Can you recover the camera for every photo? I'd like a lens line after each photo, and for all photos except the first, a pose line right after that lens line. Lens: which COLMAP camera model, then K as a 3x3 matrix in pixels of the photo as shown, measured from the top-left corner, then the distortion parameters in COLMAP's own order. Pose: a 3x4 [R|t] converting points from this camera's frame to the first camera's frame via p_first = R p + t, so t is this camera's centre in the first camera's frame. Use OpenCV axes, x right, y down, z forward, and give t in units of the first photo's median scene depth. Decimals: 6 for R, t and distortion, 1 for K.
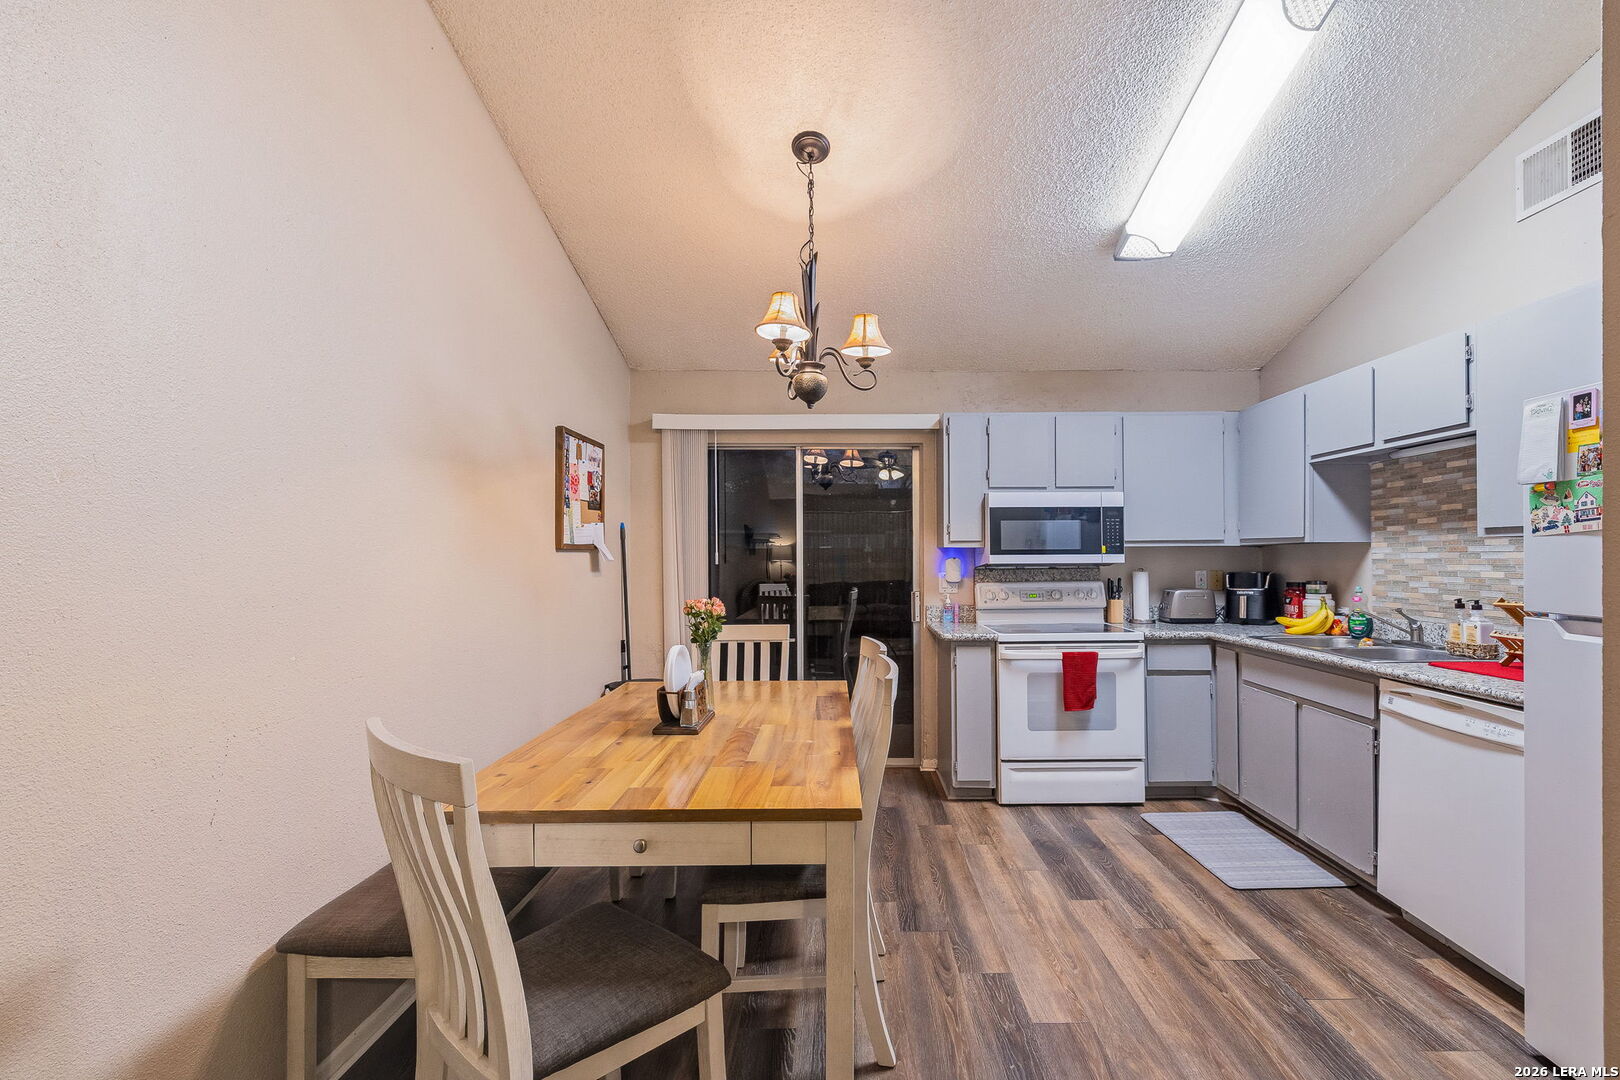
lens RADIAL K [[722.0, 0, 839.2], [0, 722.0, 549.5], [0, 0, 1]] dist [0.002428, 0.000198]
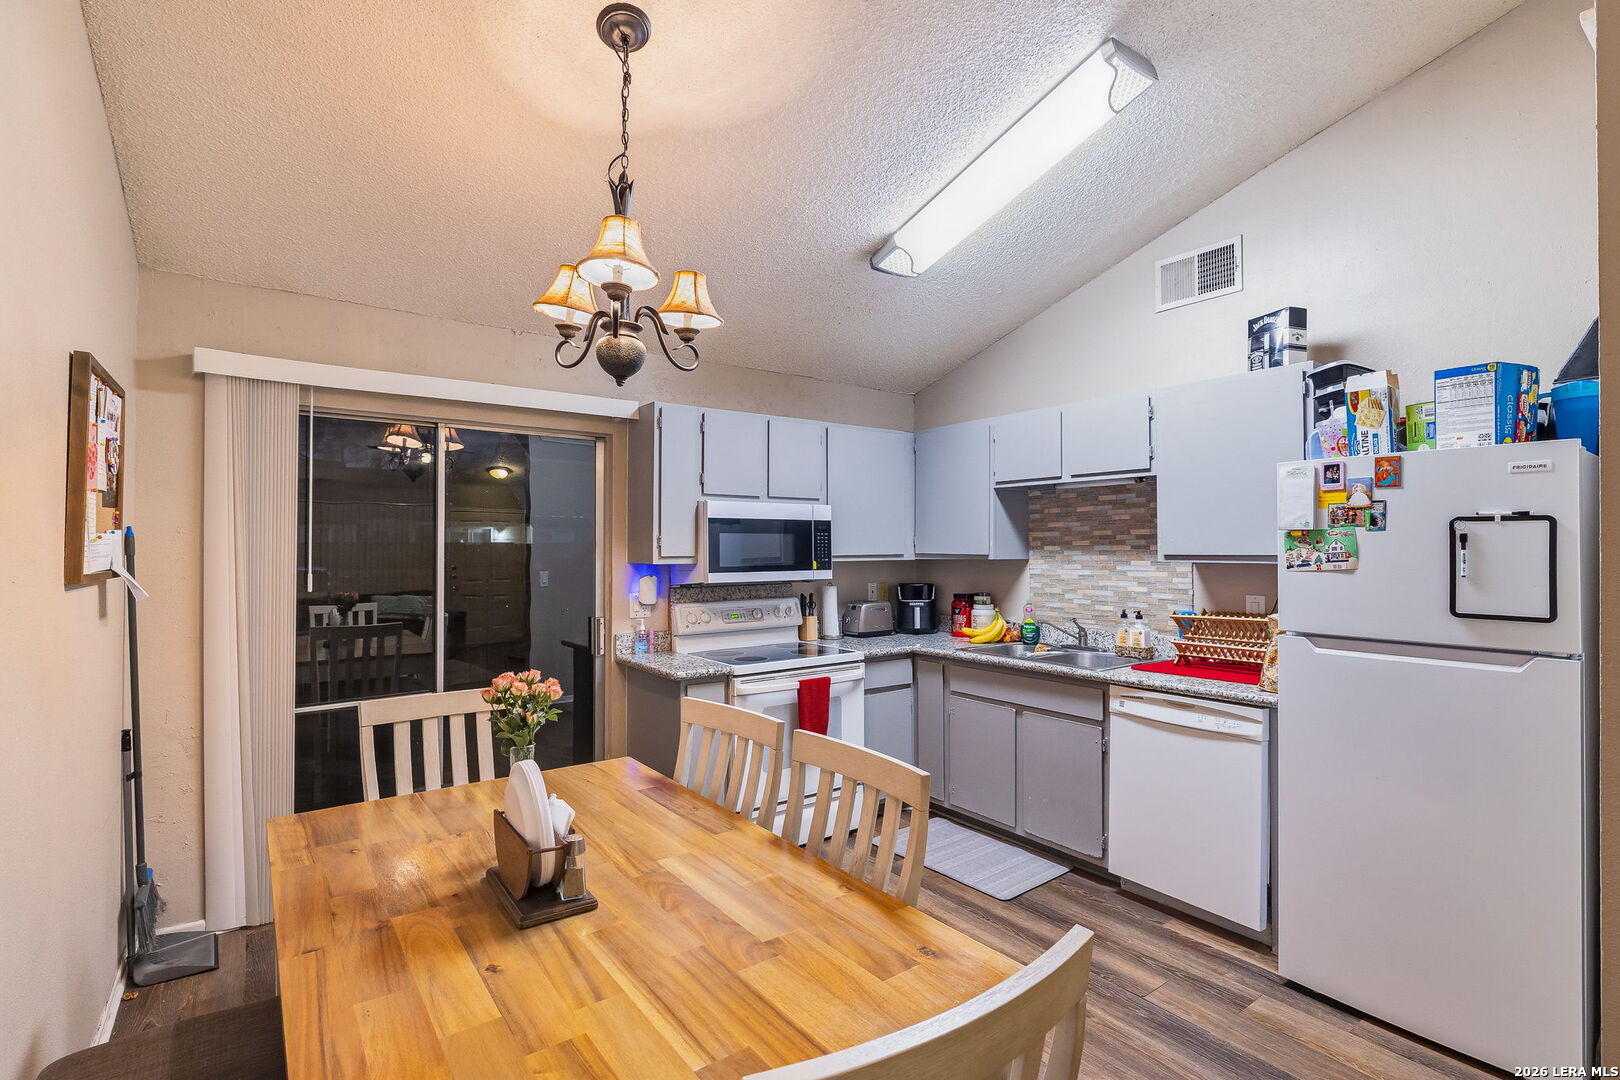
lens RADIAL K [[762.4, 0, 812.9], [0, 762.4, 530.4], [0, 0, 1]] dist [-0.001374, 0.000054]
pose [[0.804281, 0.015433, 0.594049, -0.279489], [-0.006179, 0.999826, -0.017609, -0.034137], [-0.594218, 0.010492, 0.804236, 0.234723]]
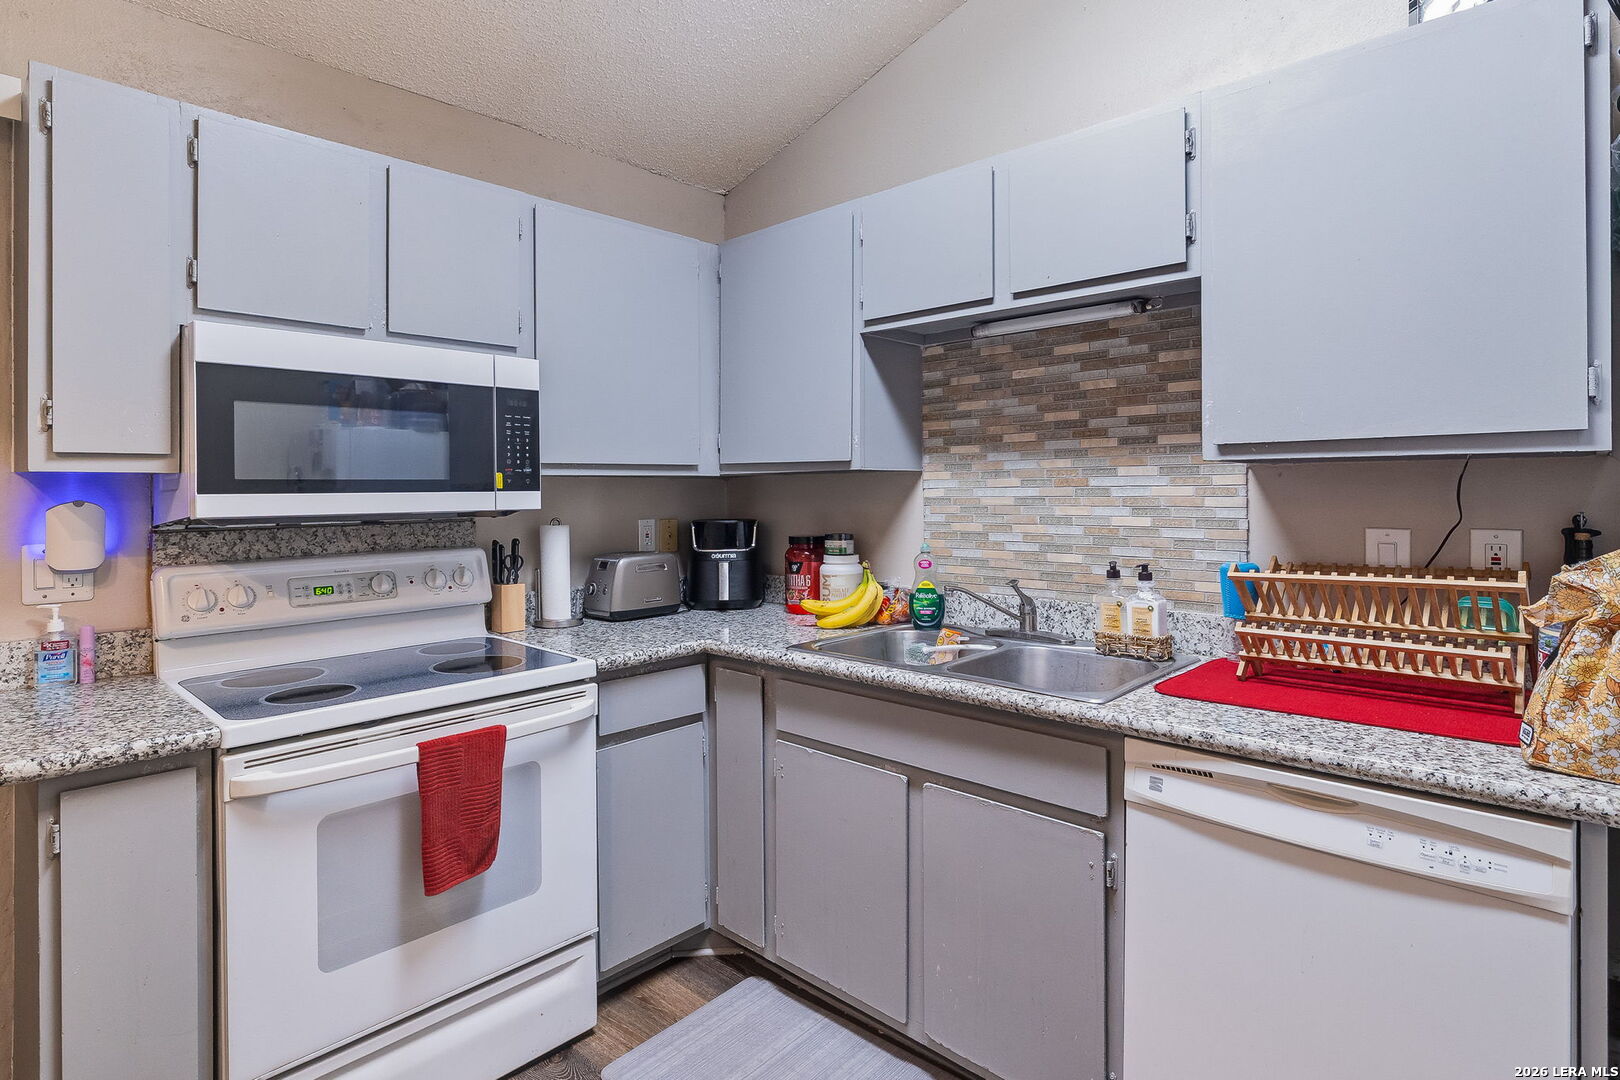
lens RADIAL K [[844.3, 0, 809.9], [0, 844.3, 484.8], [0, 0, 1]] dist [-0.001101, -0.000132]
pose [[0.682799, 0.002850, 0.730601, 0.132865], [-0.002720, 0.999995, -0.001359, 0.003191], [-0.730601, -0.001059, 0.682803, 0.592125]]
